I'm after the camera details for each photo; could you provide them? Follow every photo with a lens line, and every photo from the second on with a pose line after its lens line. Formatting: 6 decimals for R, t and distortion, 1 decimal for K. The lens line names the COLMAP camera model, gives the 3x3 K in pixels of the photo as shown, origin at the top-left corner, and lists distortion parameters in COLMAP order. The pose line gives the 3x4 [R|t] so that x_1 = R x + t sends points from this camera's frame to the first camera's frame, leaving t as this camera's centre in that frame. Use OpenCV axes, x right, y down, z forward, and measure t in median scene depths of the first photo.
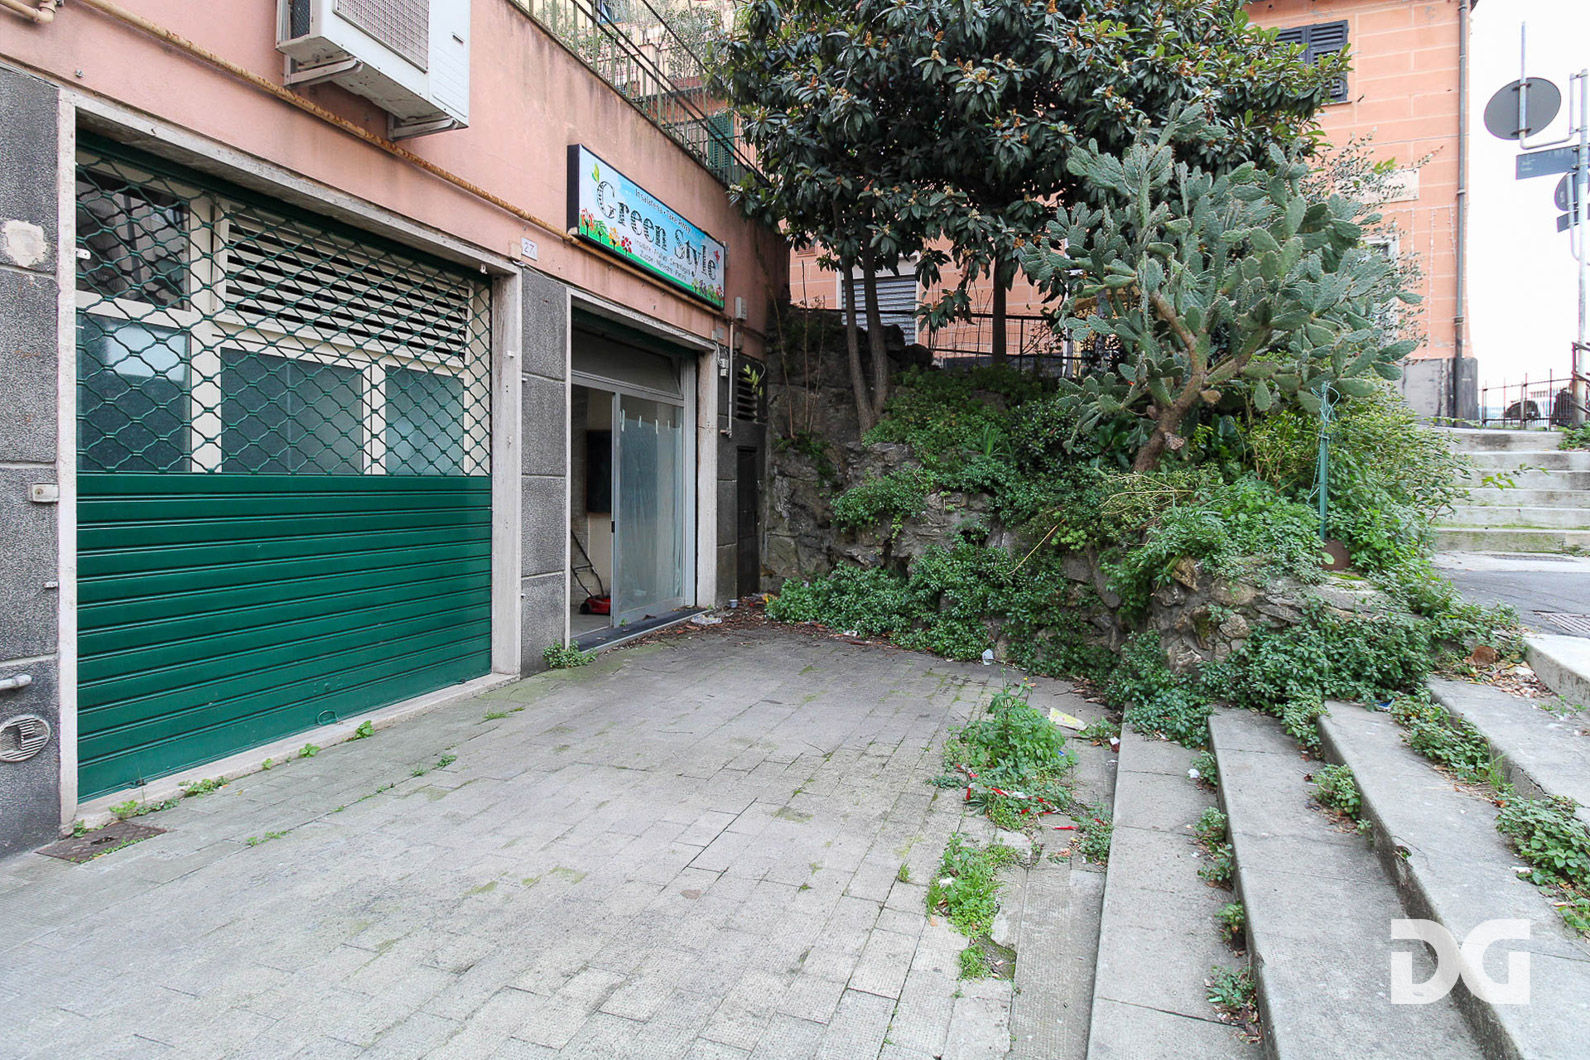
lens RADIAL K [[713.5, 0, 811.1], [0, 713.5, 493.5], [0, 0, 1]] dist [0.014094, -0.010403]
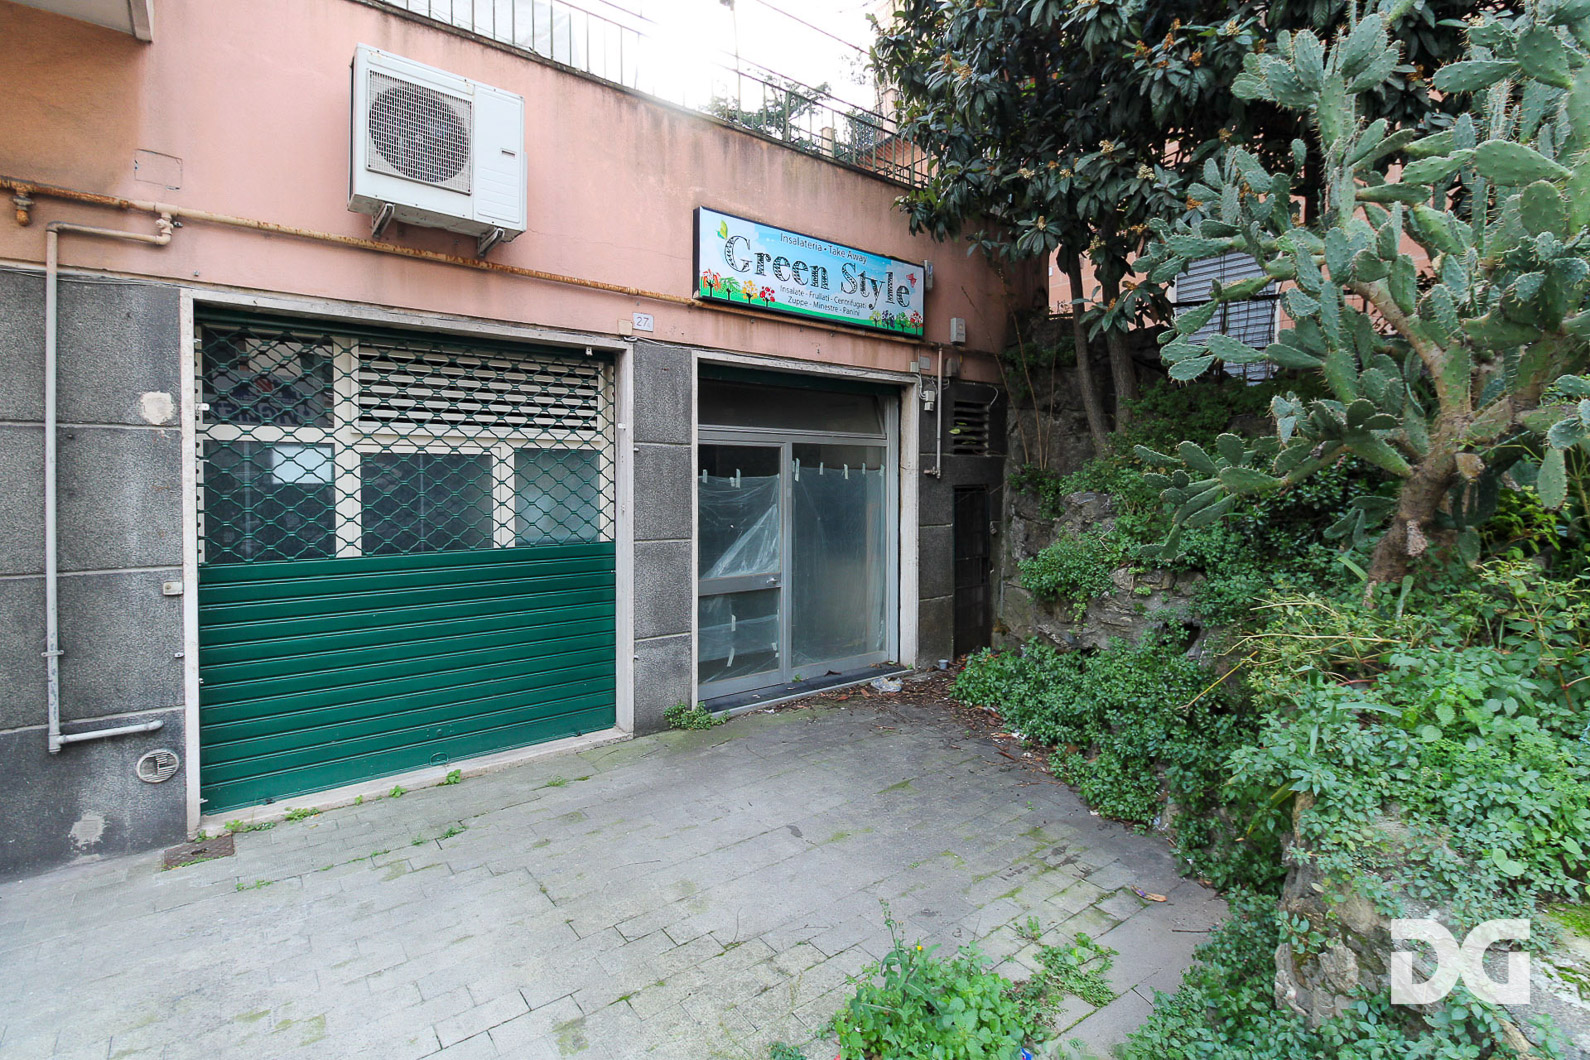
lens RADIAL K [[713.5, 0, 811.1], [0, 713.5, 493.5], [0, 0, 1]] dist [0.014094, -0.010403]
pose [[0.848455, 0.001826, -0.529264, 0.334505], [-0.000976, 0.999998, 0.001885, -0.090269], [0.529266, -0.001083, 0.848455, 0.236558]]
